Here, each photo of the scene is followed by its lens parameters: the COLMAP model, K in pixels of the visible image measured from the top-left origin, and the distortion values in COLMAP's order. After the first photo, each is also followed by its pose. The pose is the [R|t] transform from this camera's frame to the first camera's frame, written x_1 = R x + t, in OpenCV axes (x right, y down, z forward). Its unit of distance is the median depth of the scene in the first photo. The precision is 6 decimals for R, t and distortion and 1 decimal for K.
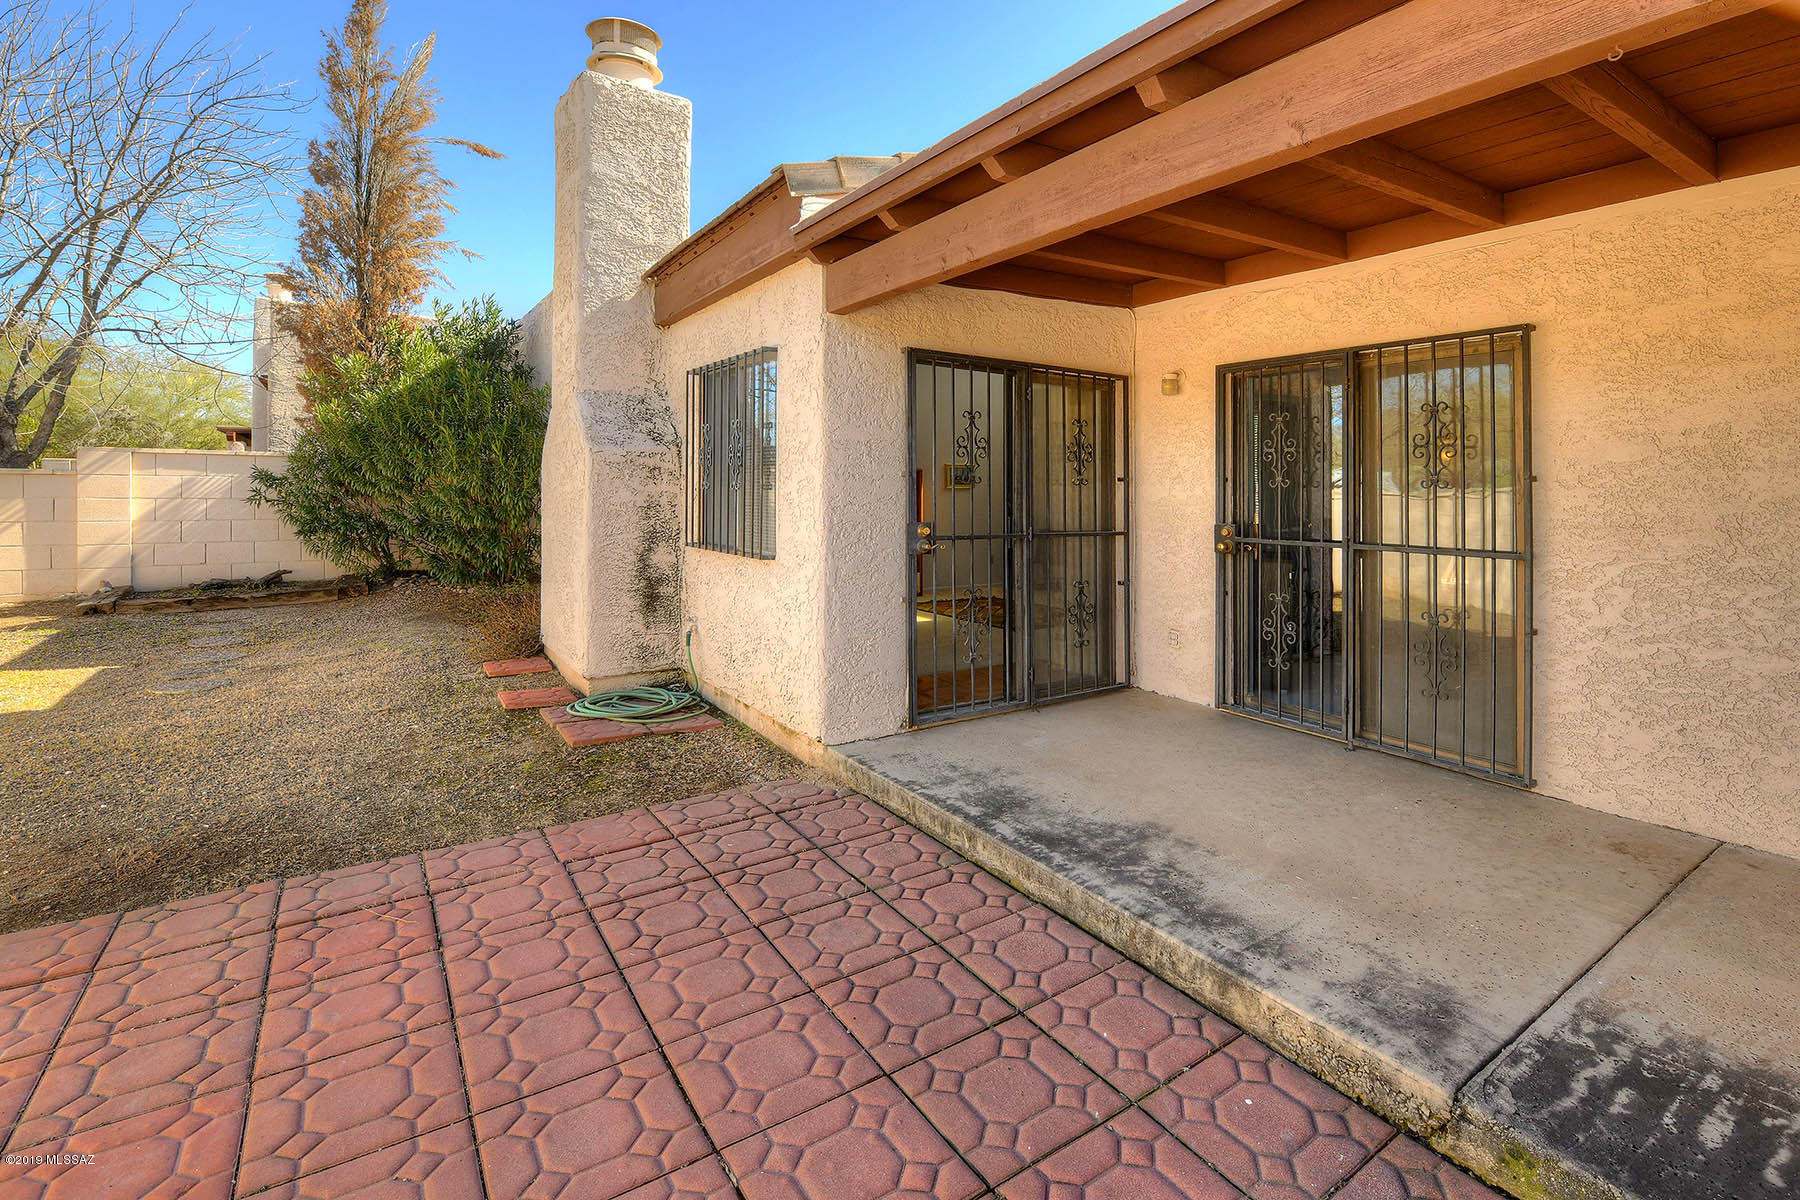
lens RADIAL K [[820.3, 0, 945.5], [0, 820.3, 483.3], [0, 0, 1]] dist [-0.012136, -0.001538]
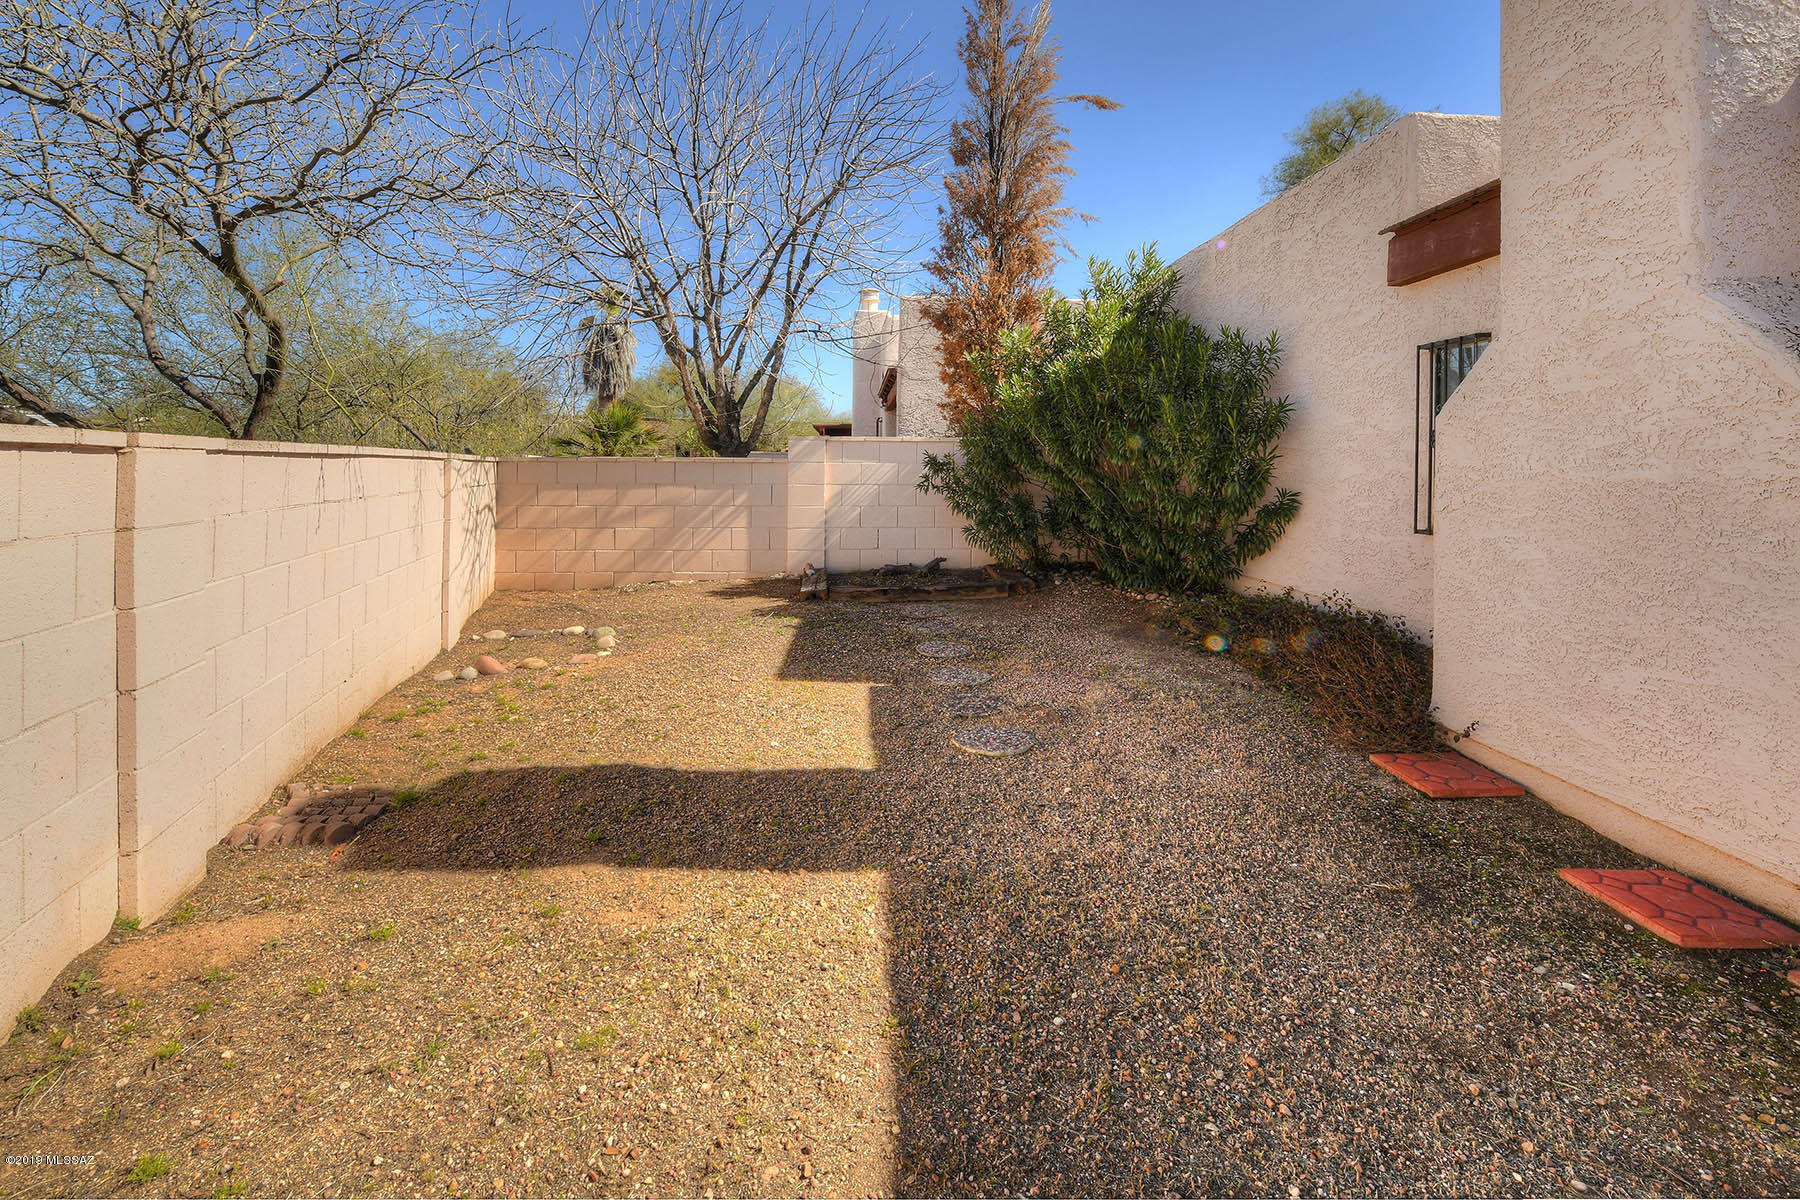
lens RADIAL K [[744.0, 0, 908.5], [0, 744.0, 442.3], [0, 0, 1]] dist [-0.001084, -0.000370]
pose [[0.852942, -0.025681, -0.521373, -0.736784], [0.009122, 0.999370, -0.034303, -0.003141], [0.521926, 0.024503, 0.852639, 0.418126]]
